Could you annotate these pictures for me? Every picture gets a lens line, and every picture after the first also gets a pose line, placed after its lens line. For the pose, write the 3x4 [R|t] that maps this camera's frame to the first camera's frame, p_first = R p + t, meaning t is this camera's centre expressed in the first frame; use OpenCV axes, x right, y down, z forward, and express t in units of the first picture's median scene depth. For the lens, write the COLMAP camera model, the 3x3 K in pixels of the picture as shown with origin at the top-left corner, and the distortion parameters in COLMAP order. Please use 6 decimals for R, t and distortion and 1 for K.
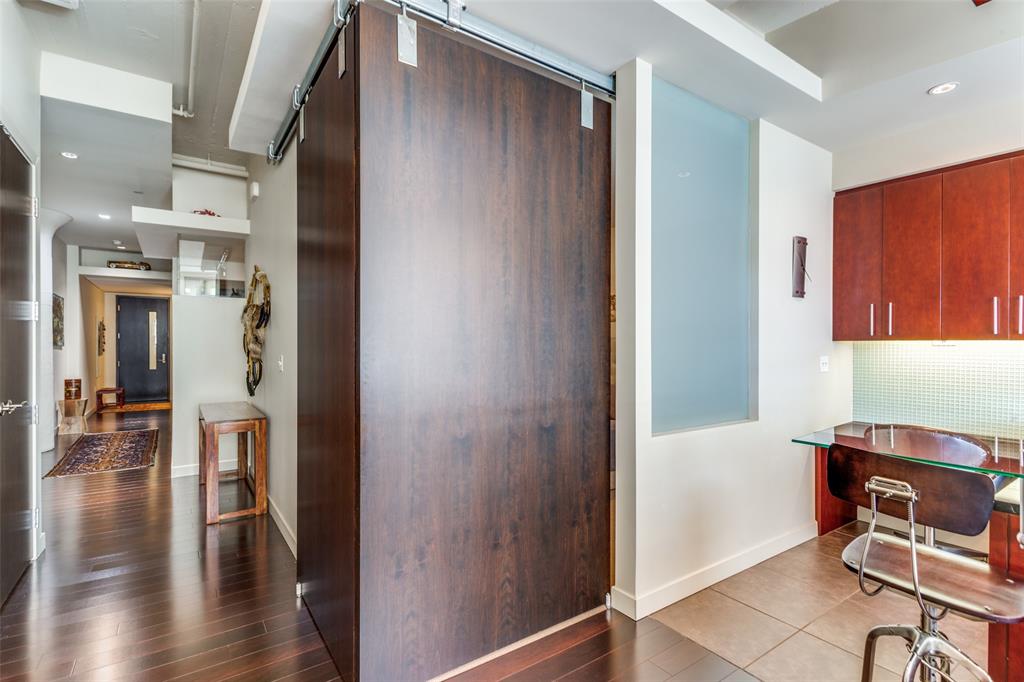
lens RADIAL K [[484.4, 0, 515.4], [0, 484.4, 342.8], [0, 0, 1]] dist [0.002137, 0.000423]
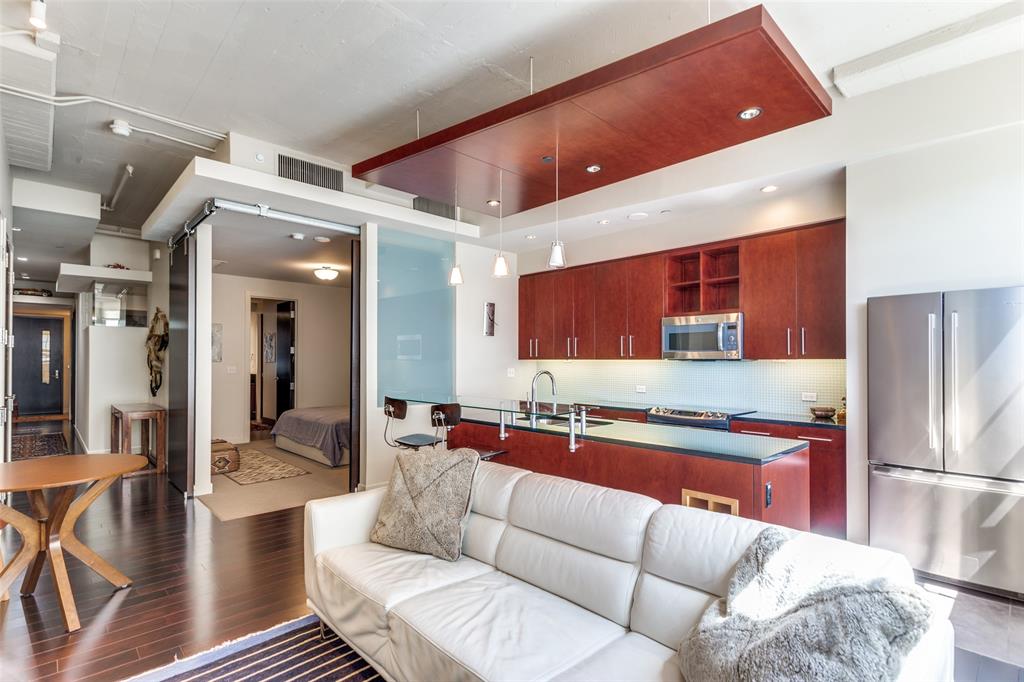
lens RADIAL K [[491.2, 0, 516.6], [0, 491.2, 354.9], [0, 0, 1]] dist [-0.002814, -0.000482]
pose [[0.987763, 0.002063, 0.155952, 0.367821], [-0.000689, 0.999960, -0.008864, -0.005886], [-0.155964, 0.008648, 0.987725, -0.760132]]
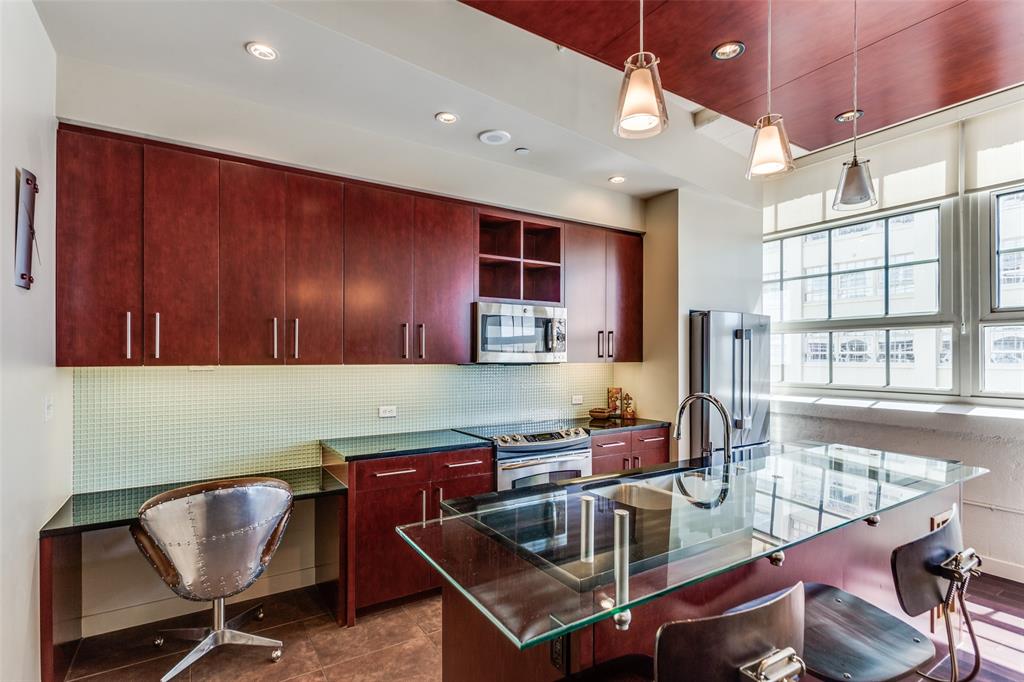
lens RADIAL K [[491.2, 0, 516.6], [0, 491.2, 354.9], [0, 0, 1]] dist [-0.002814, -0.000482]
pose [[0.035559, 0.014331, 0.999265, 0.070757], [0.001963, 0.999894, -0.014410, -0.008661], [-0.999366, 0.002474, 0.035527, 0.407590]]
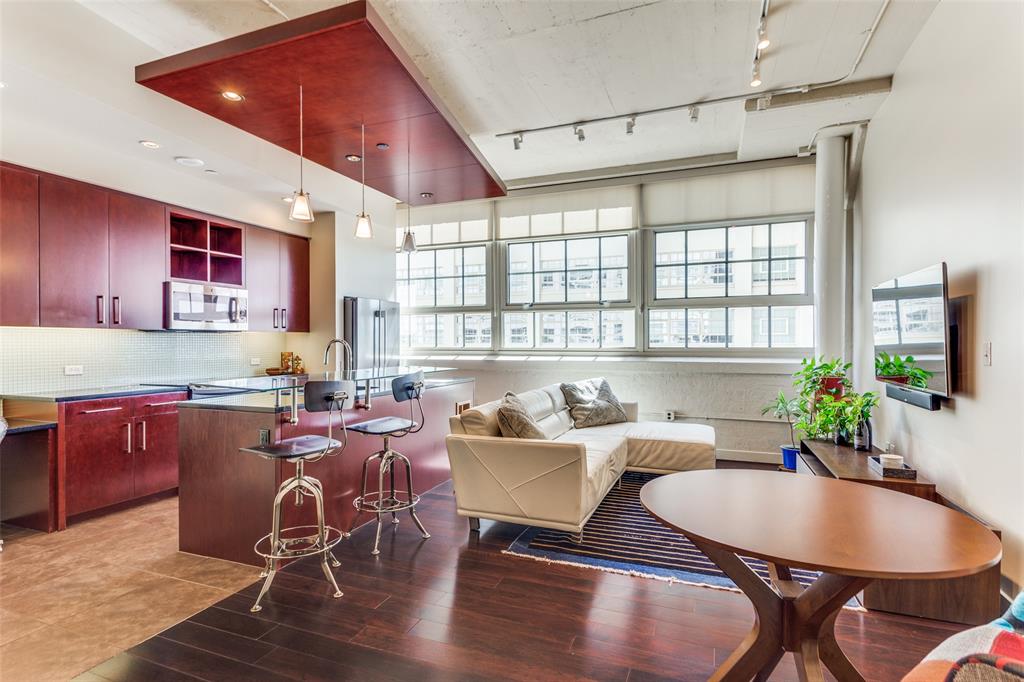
lens RADIAL K [[511.9, 0, 527.9], [0, 511.9, 341.6], [0, 0, 1]] dist [0.029847, -0.000616]
pose [[-0.568730, 0.014311, 0.822400, -0.524468], [0.013349, 0.999878, -0.008168, 0.044597], [-0.822416, 0.006333, -0.568851, 0.516744]]
